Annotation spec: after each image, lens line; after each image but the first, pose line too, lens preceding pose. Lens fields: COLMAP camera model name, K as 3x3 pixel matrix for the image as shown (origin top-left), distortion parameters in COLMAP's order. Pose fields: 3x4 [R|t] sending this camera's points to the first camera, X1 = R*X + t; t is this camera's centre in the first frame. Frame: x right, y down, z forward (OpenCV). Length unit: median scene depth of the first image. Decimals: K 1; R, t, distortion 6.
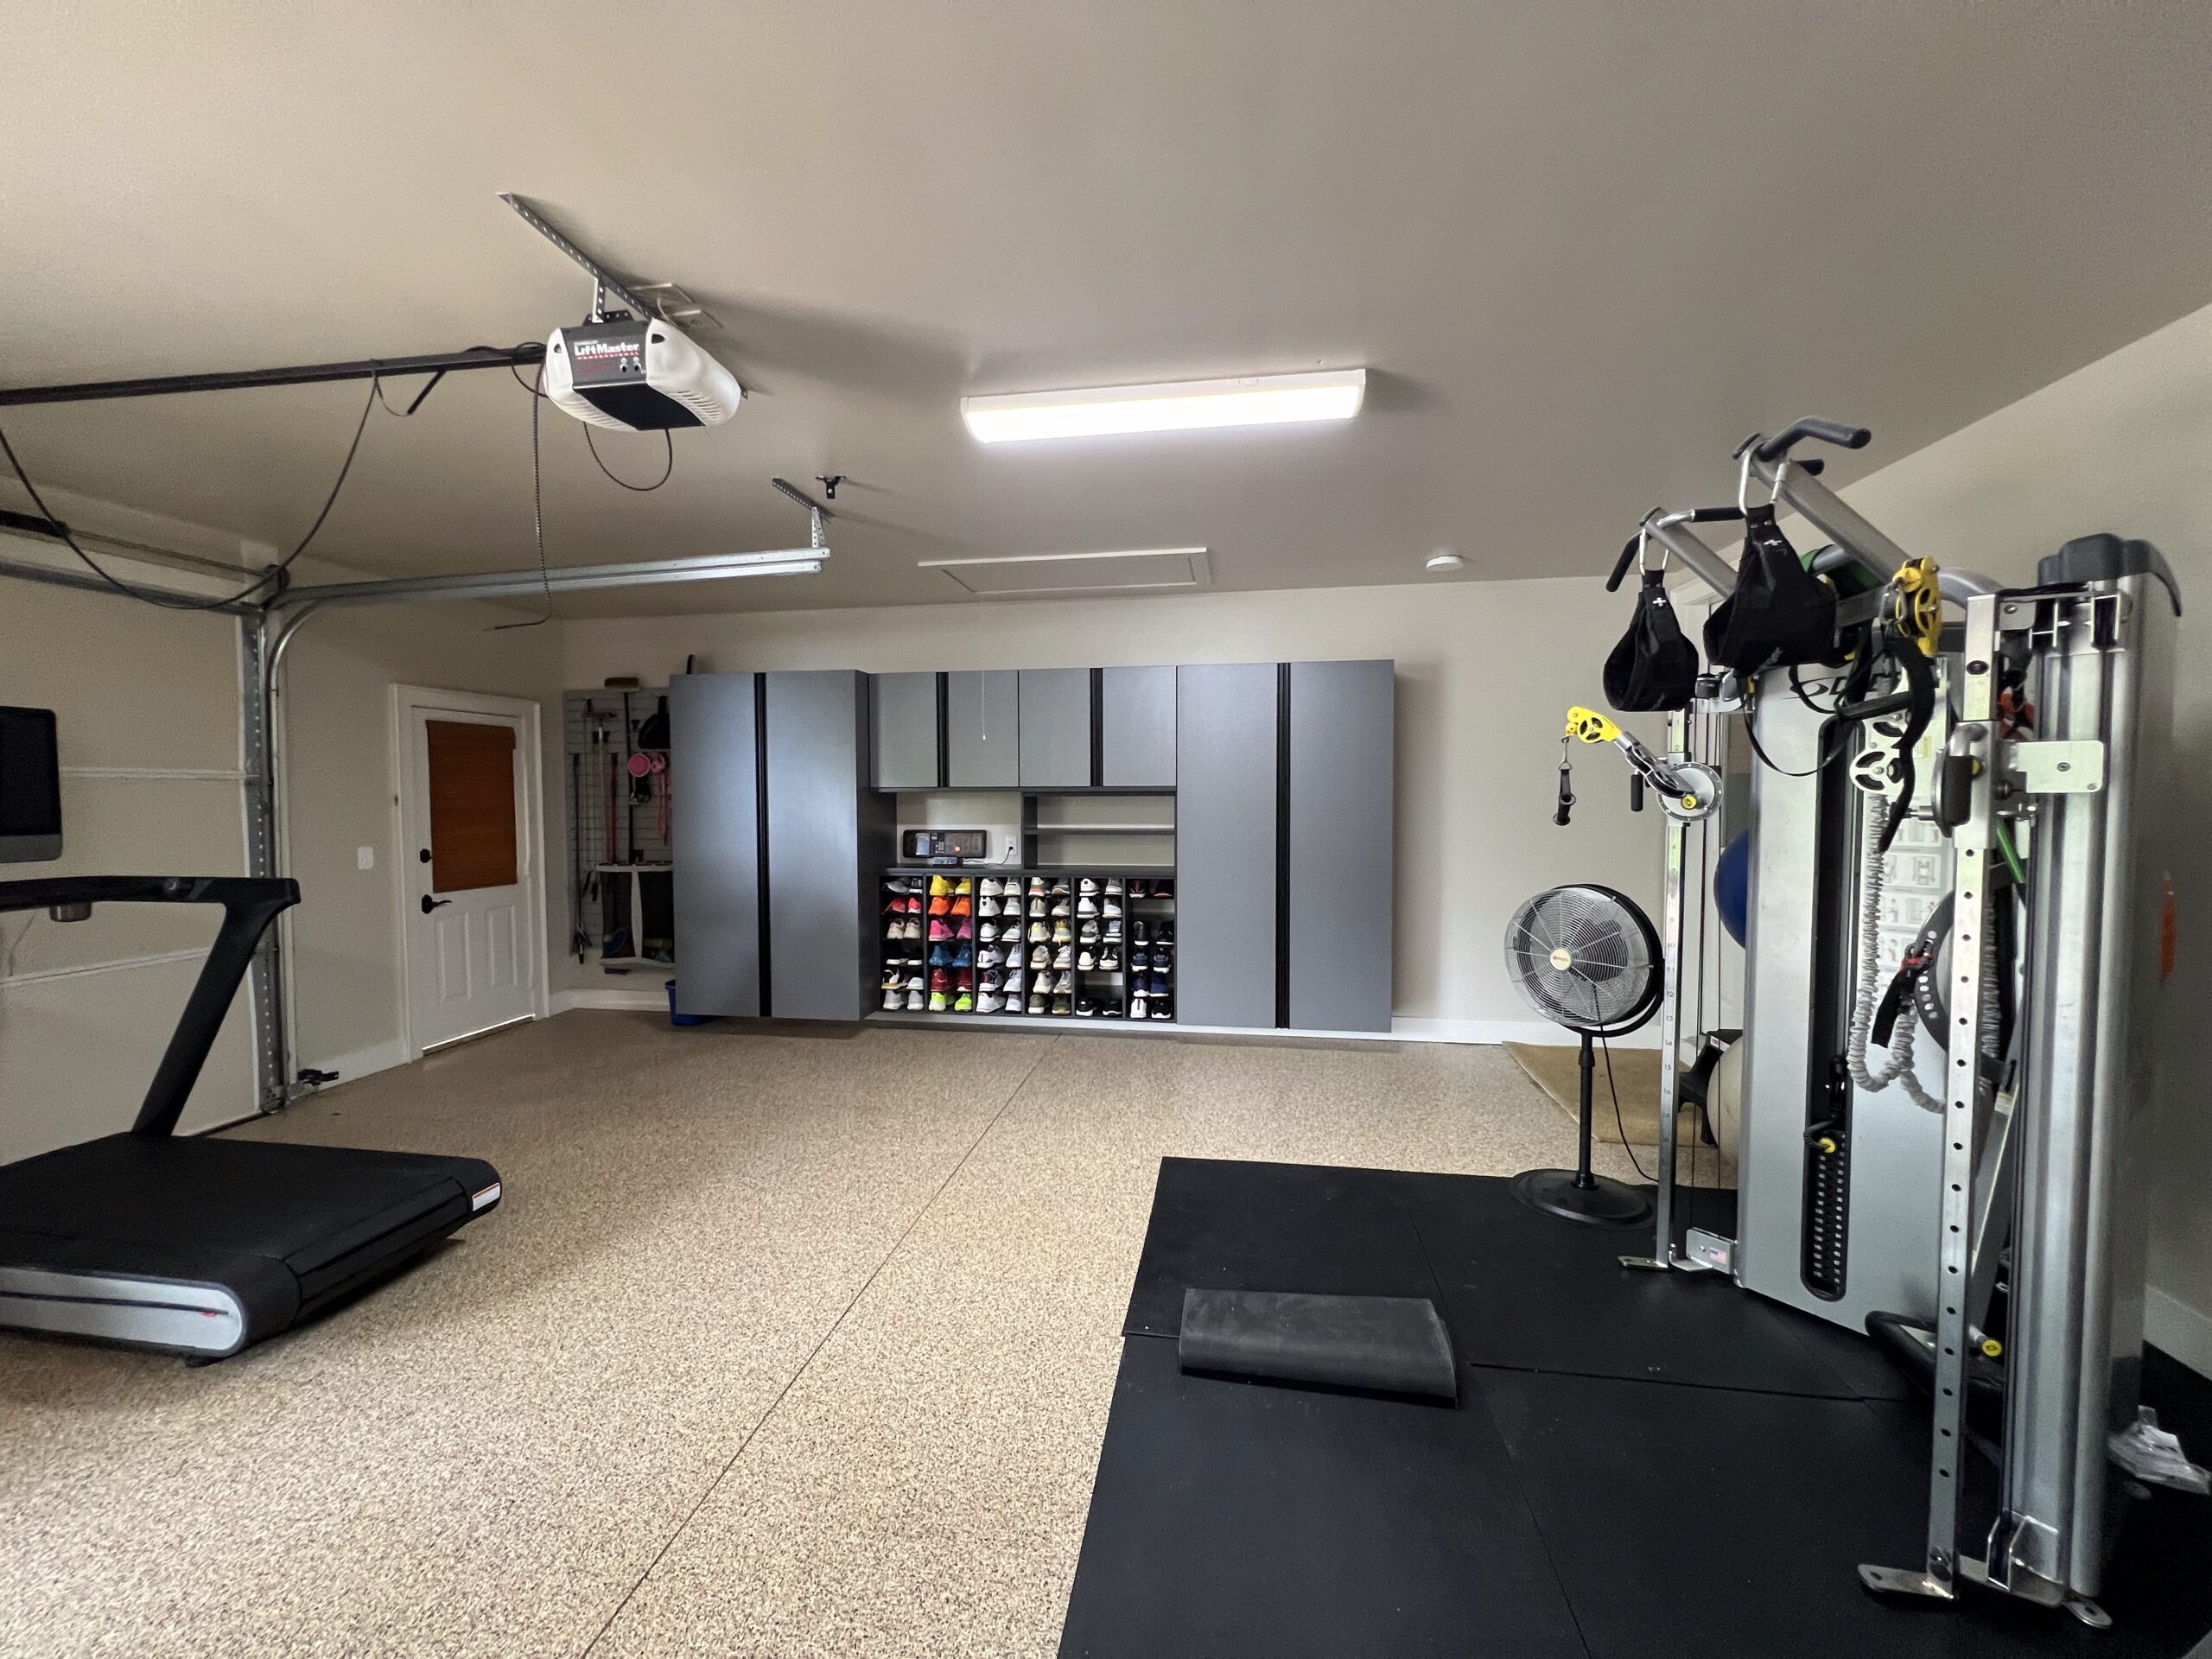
lens RADIAL K [[885.5, 0, 1105.4], [0, 885.5, 822.7], [0, 0, 1]] dist [-0.000065, -0.000310]
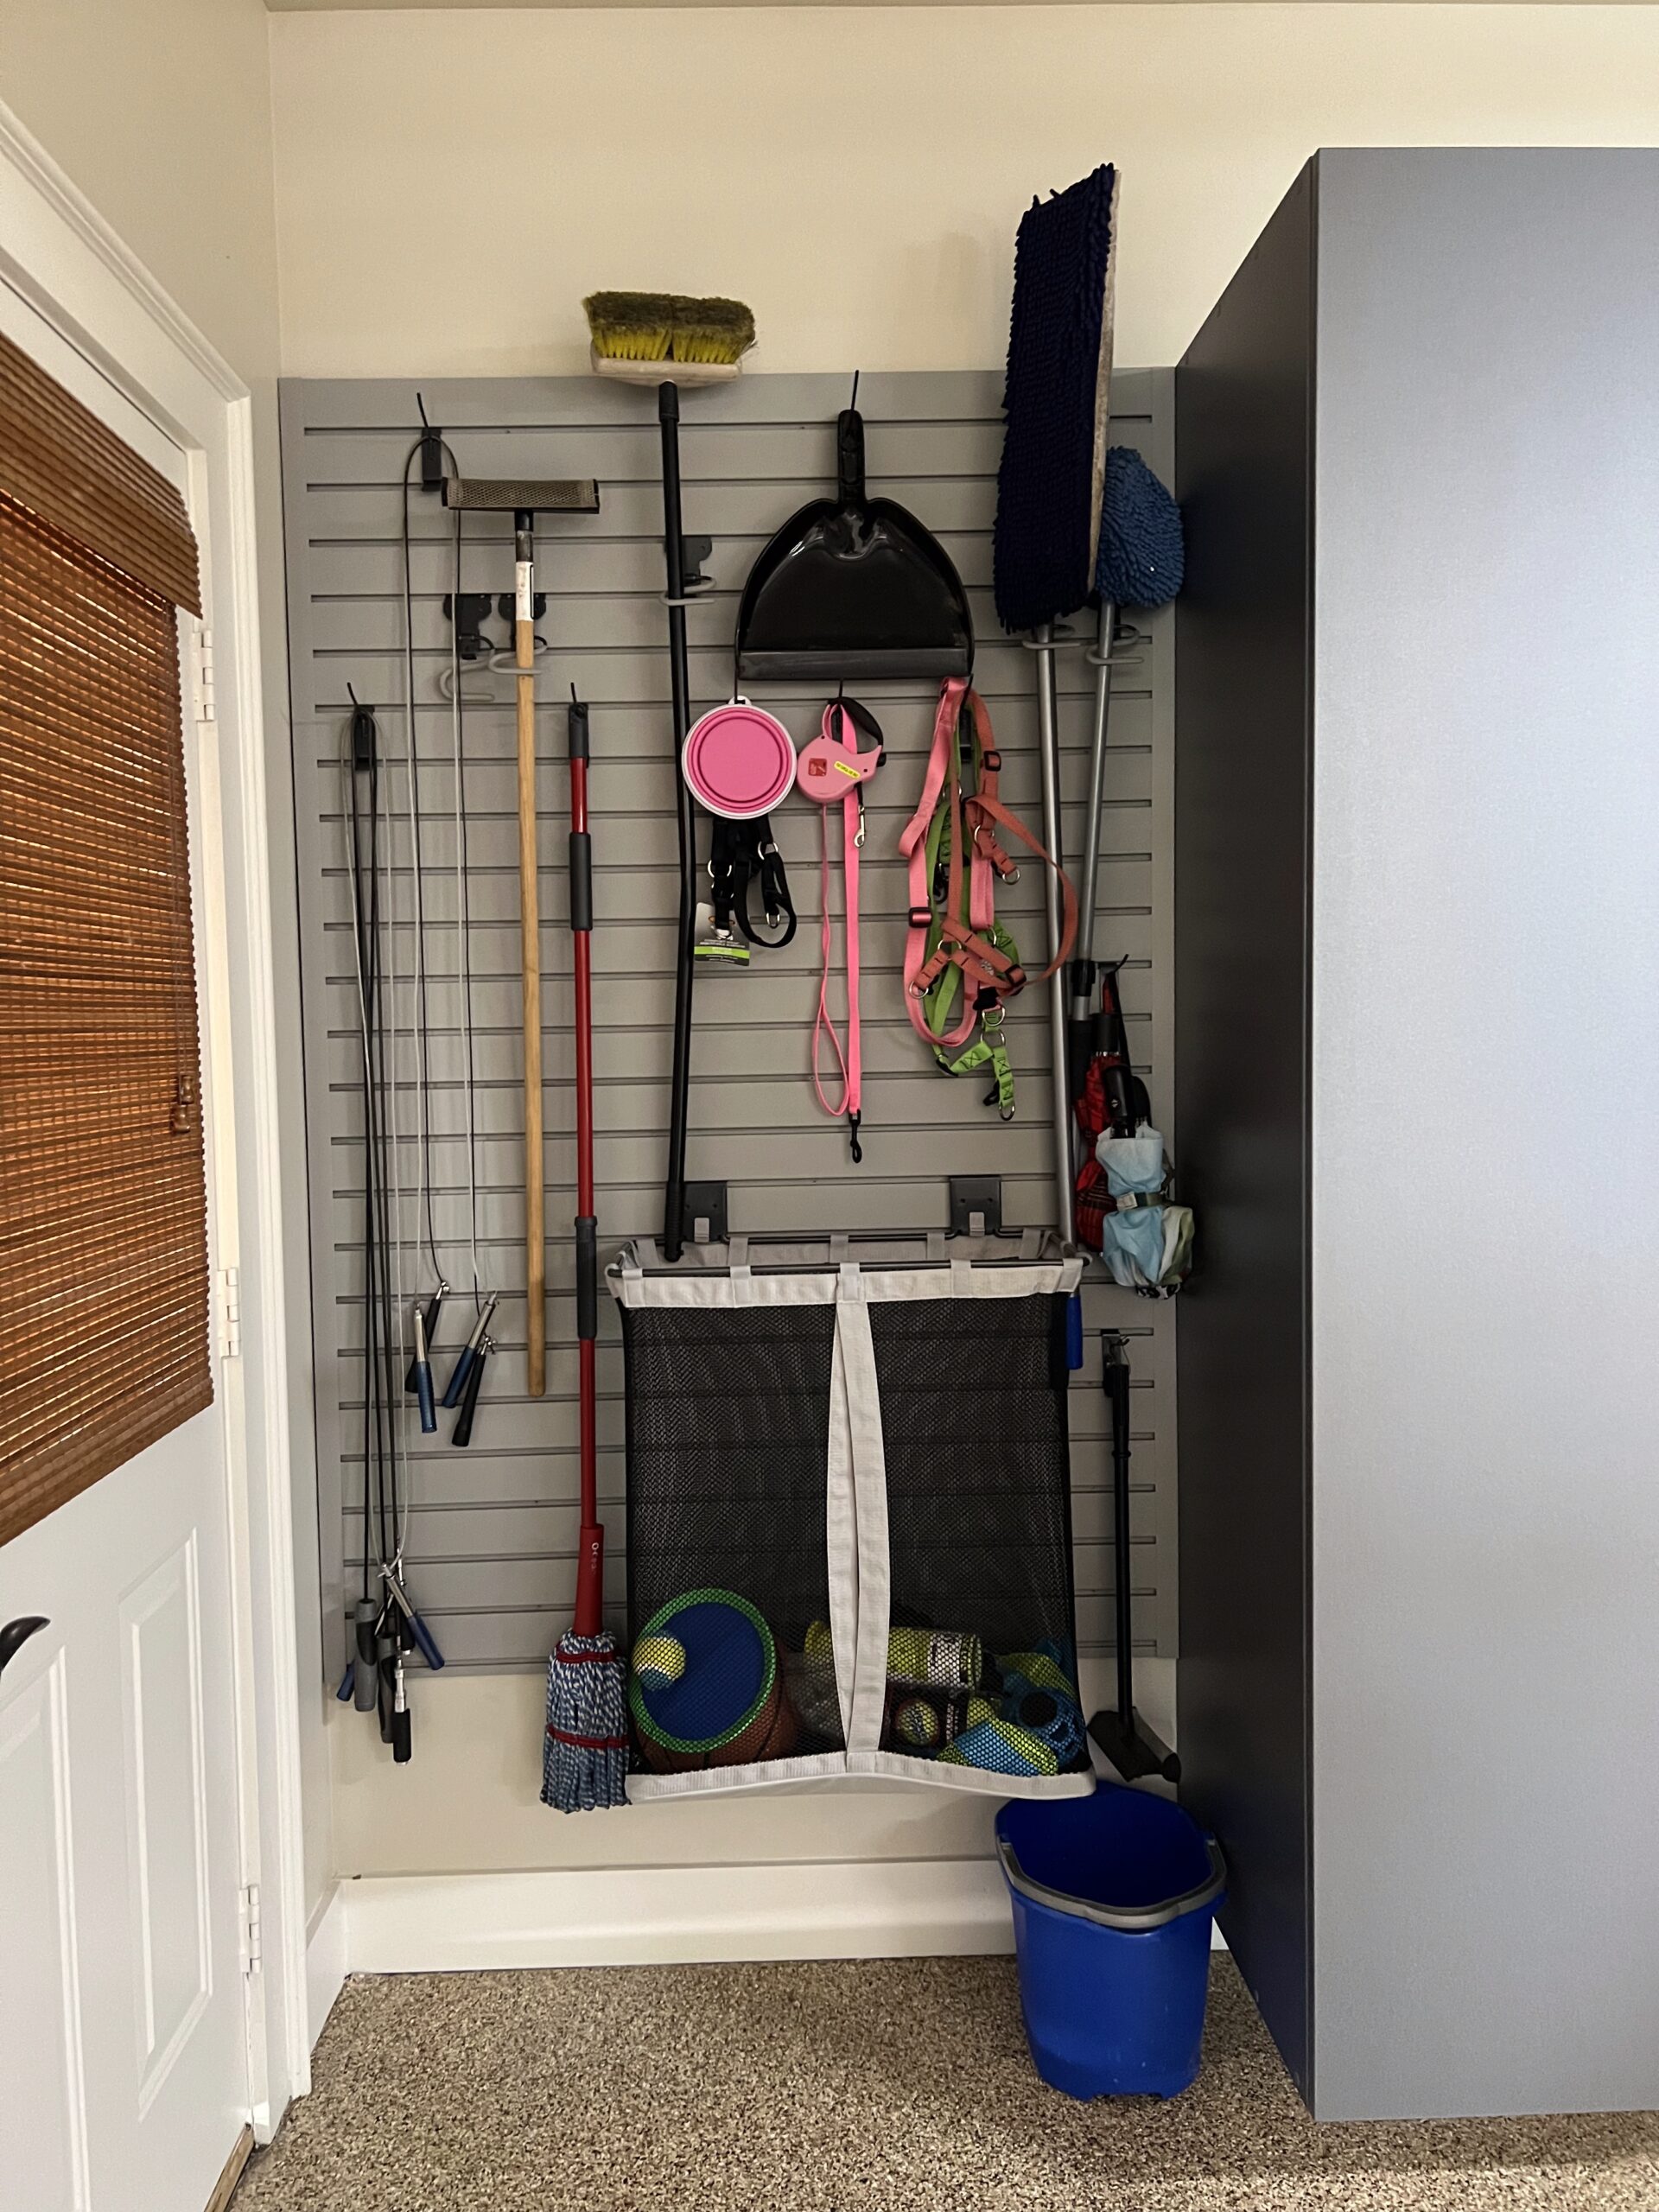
lens RADIAL K [[1674.6, 0, 829.5], [0, 1674.6, 1106.0], [0, 0, 1]] dist [0.066260, -0.004571]
pose [[0.984760, -0.019779, 0.172793, -0.565352], [0.017484, 0.999738, 0.014797, 0.007543], [-0.173040, -0.011550, 0.984847, 0.614166]]
